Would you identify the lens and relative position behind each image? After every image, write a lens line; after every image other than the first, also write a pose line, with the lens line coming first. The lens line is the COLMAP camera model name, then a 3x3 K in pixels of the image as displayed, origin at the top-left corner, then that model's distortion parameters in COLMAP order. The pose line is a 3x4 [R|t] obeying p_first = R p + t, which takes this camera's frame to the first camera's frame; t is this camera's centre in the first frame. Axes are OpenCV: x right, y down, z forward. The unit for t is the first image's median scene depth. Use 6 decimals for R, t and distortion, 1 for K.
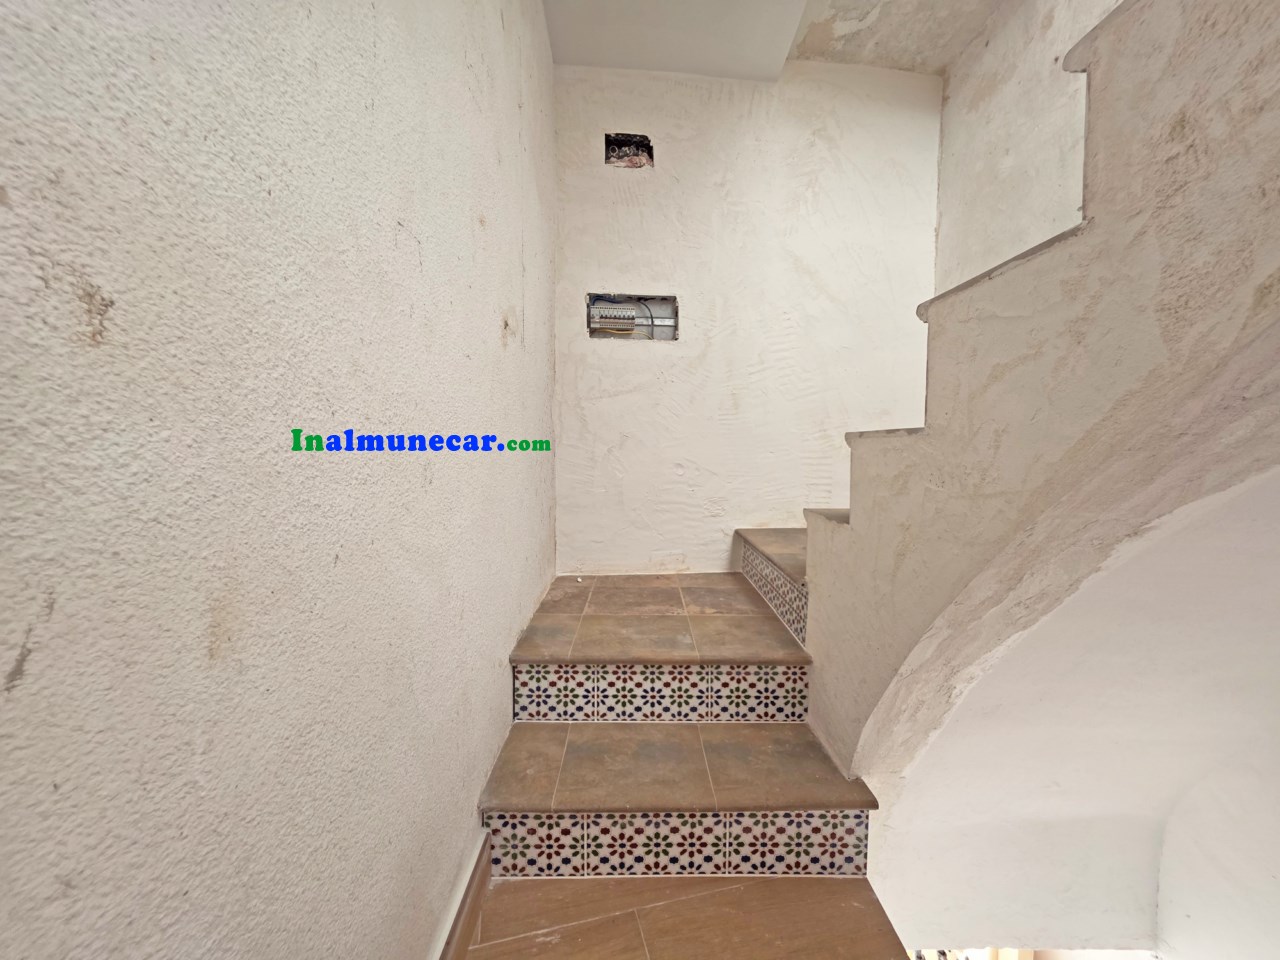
lens RADIAL K [[515.7, 0, 642.3], [0, 515.7, 476.4], [0, 0, 1]] dist [0.004715, -0.000732]
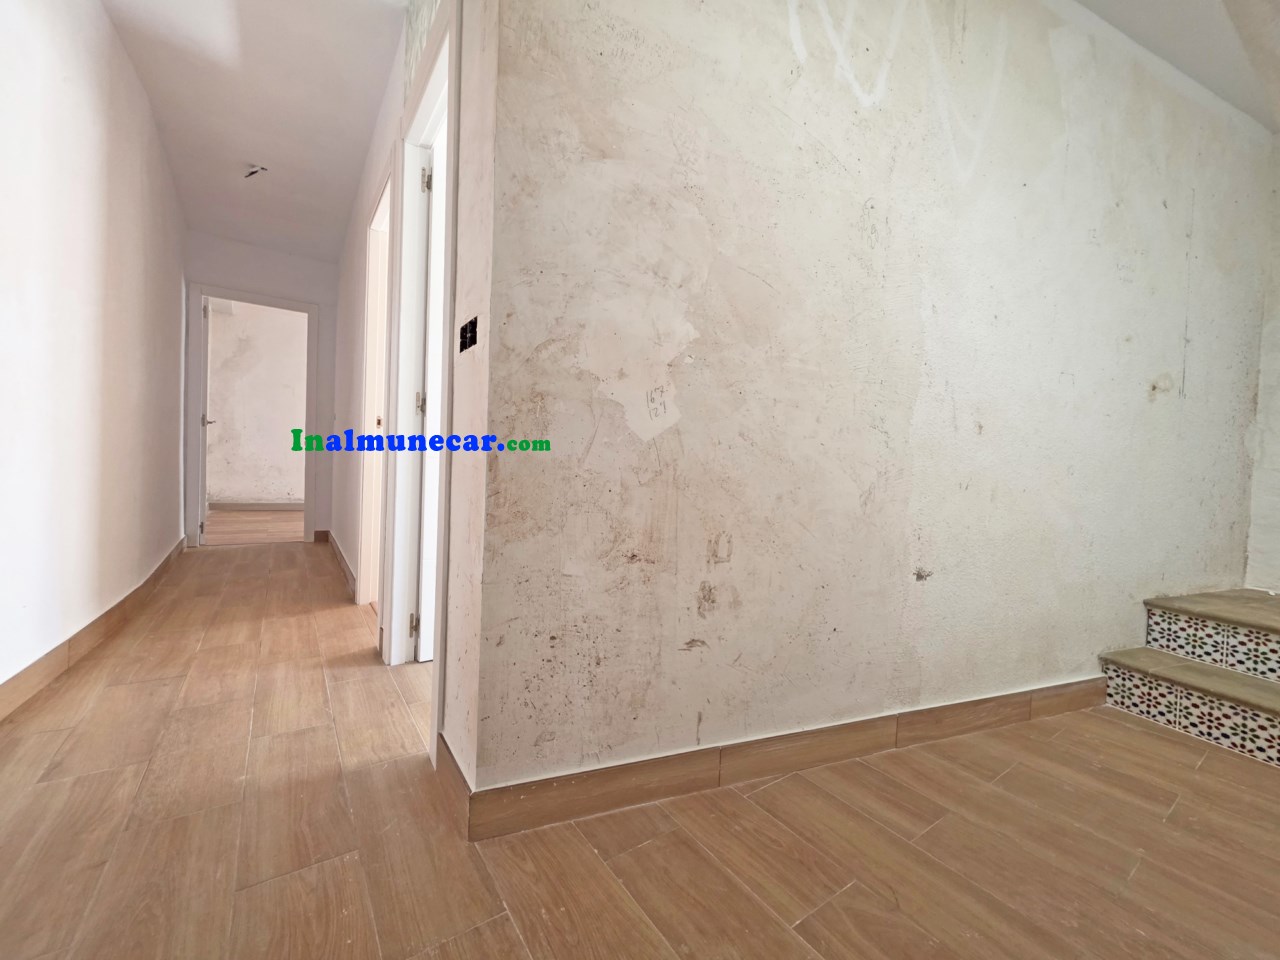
lens RADIAL K [[515.7, 0, 641.2], [0, 515.7, 478.5], [0, 0, 1]] dist [0.004715, -0.000732]
pose [[0.355301, 0.030266, -0.934262, 0.623772], [-0.087295, 0.996182, -0.000926, 0.117429], [0.930667, 0.081886, 0.356587, -0.947718]]
